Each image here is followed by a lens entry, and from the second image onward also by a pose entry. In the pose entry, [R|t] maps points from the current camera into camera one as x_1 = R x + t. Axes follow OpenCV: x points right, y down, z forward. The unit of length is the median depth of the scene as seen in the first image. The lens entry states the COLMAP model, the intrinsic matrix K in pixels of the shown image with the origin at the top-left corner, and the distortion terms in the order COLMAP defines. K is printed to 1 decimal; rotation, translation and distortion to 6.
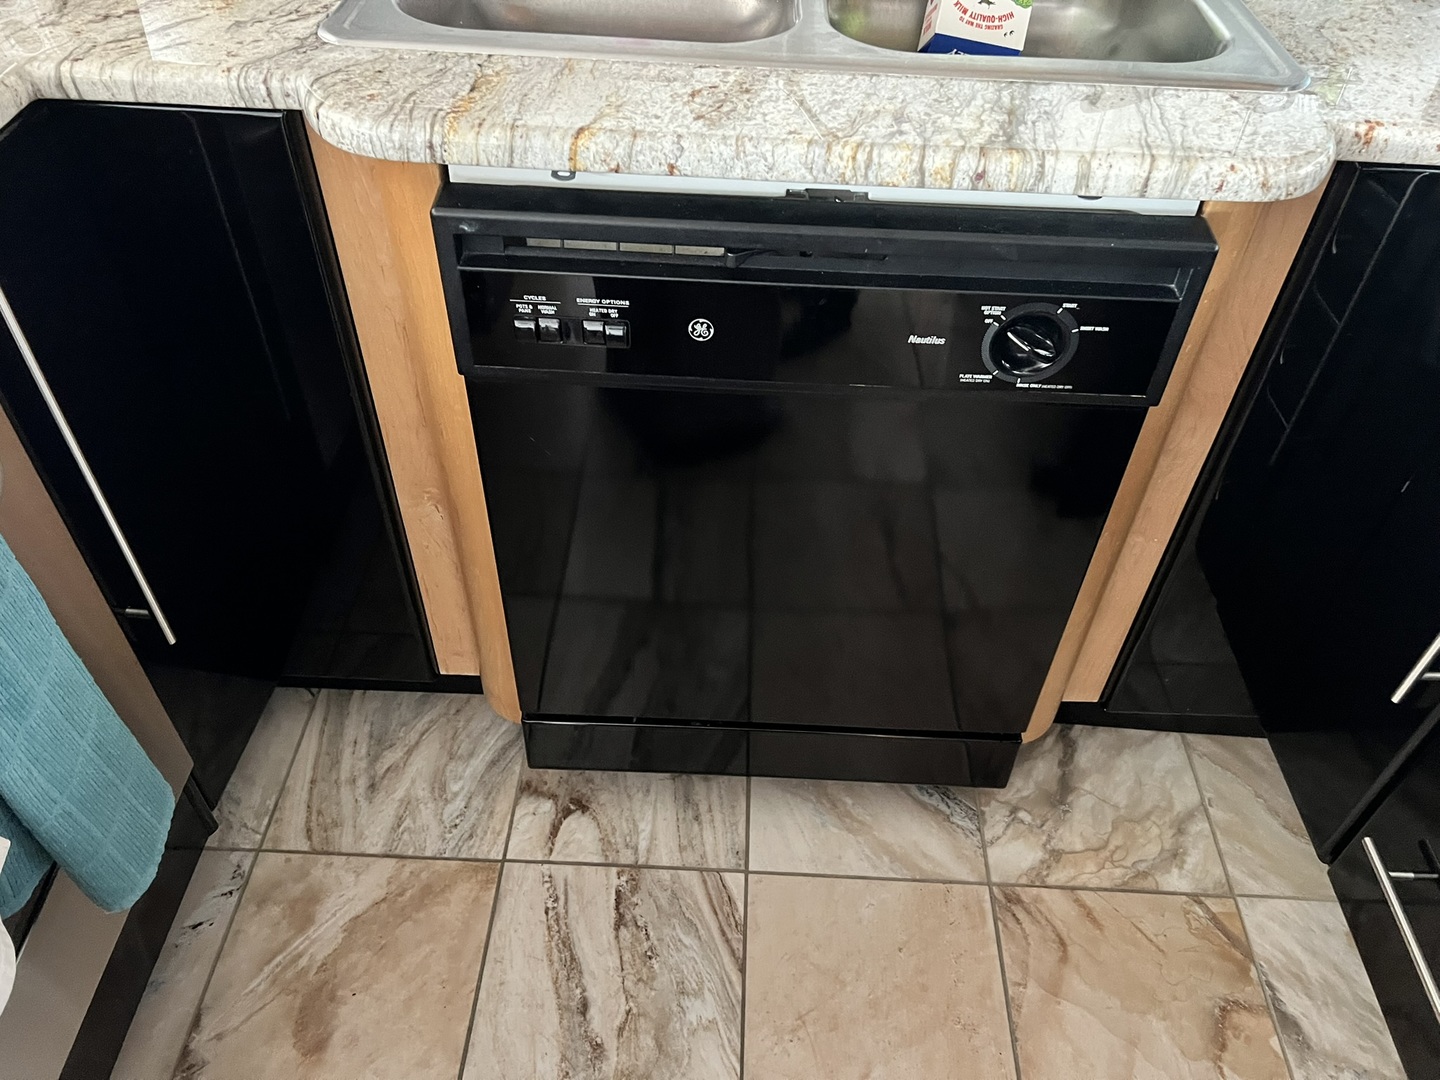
lens RADIAL K [[1087.4, 0, 720.0], [0, 1087.4, 540.0], [0, 0, 1]] dist [0.050049, -0.045607]
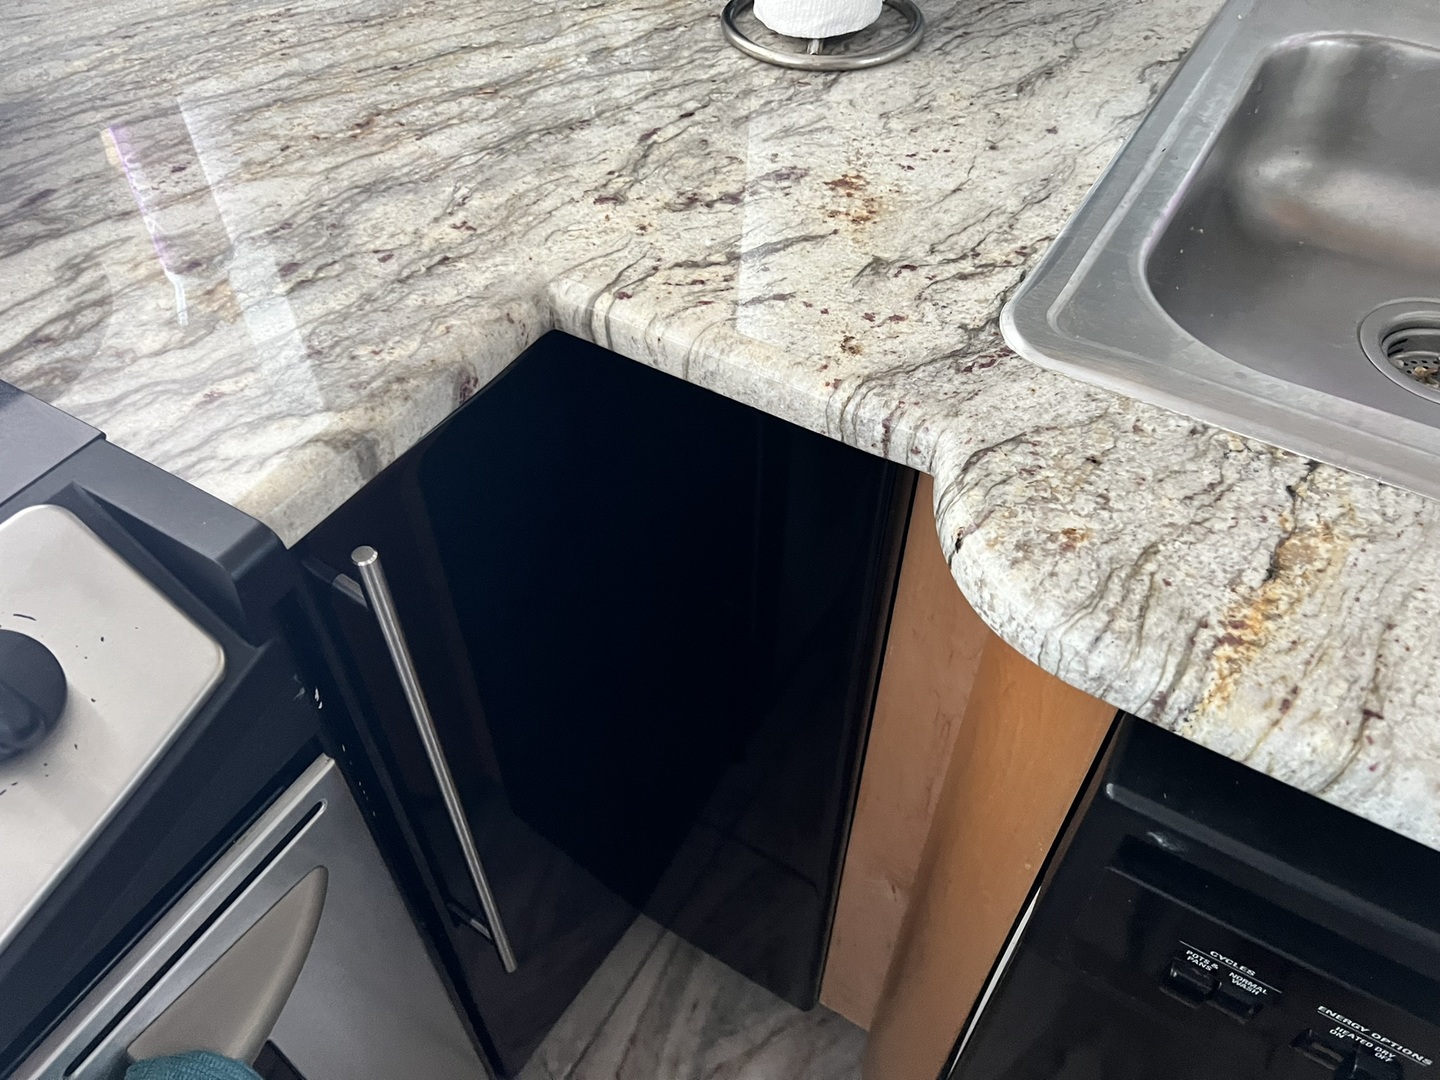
lens RADIAL K [[1087.4, 0, 720.0], [0, 1087.4, 540.0], [0, 0, 1]] dist [0.050049, -0.045607]
pose [[0.874946, 0.342086, -0.342704, -0.271914], [-0.323668, 0.939574, 0.111535, -0.388371], [0.360150, 0.013335, 0.932799, 0.439278]]
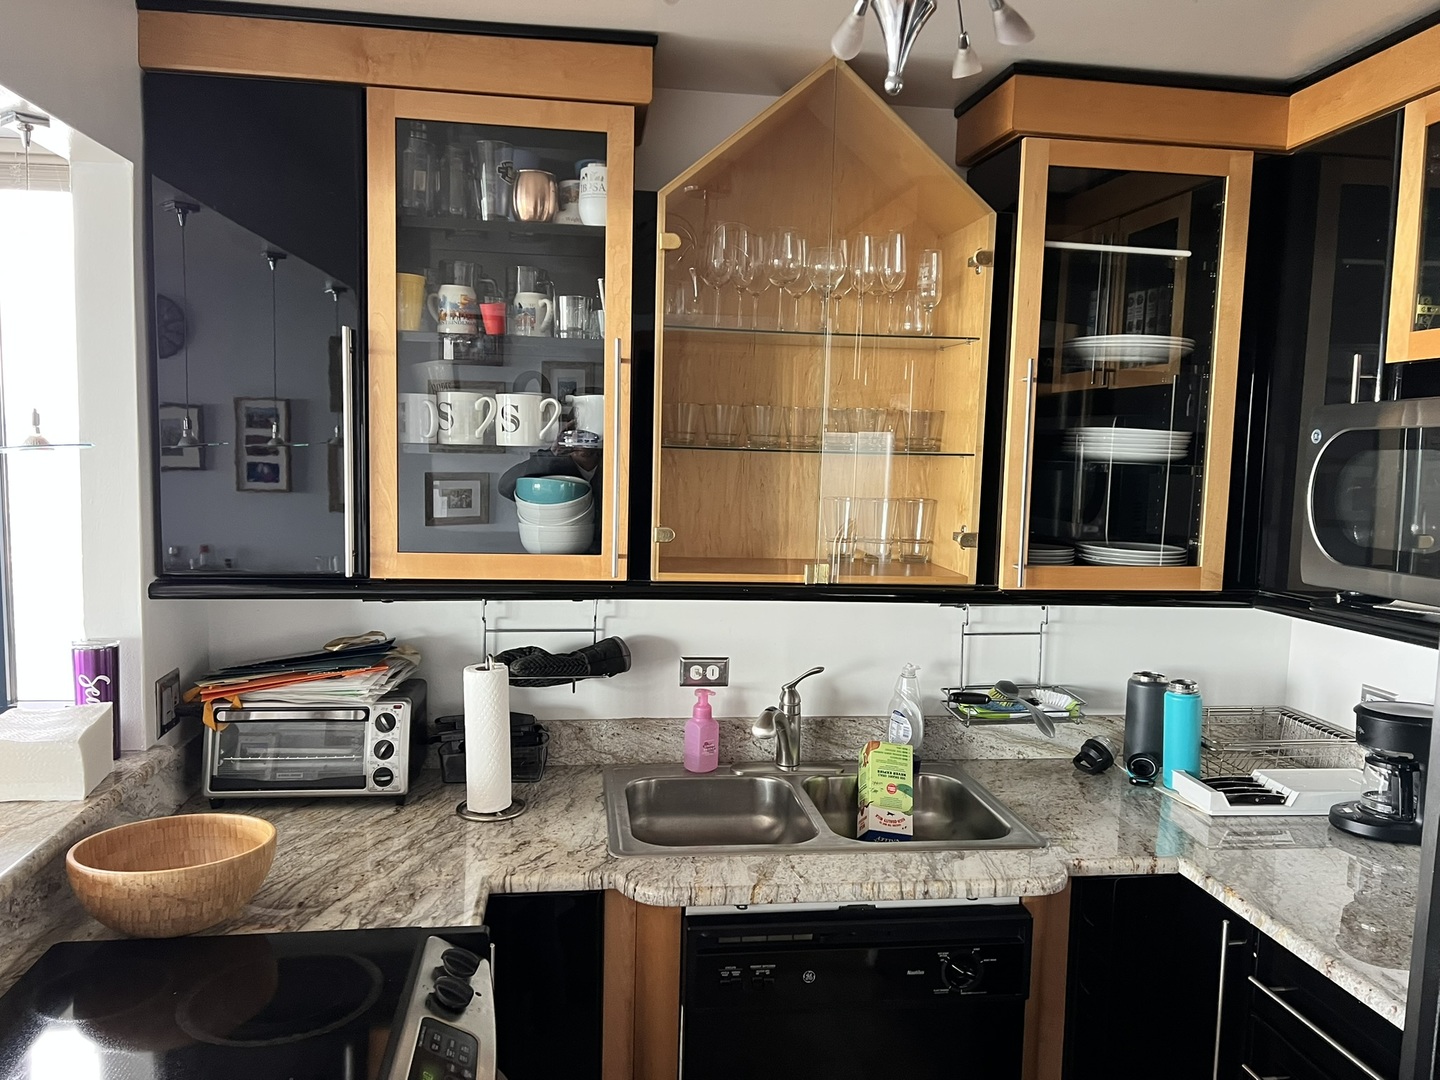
lens RADIAL K [[1118.6, 0, 720.0], [0, 1118.6, 540.0], [0, 0, 1]] dist [-0.004385, -0.003175]
pose [[0.986172, -0.023122, 0.164102, -0.523511], [0.119768, 0.783839, -0.609305, 0.436353], [-0.114541, 0.620534, 0.775770, -1.154022]]
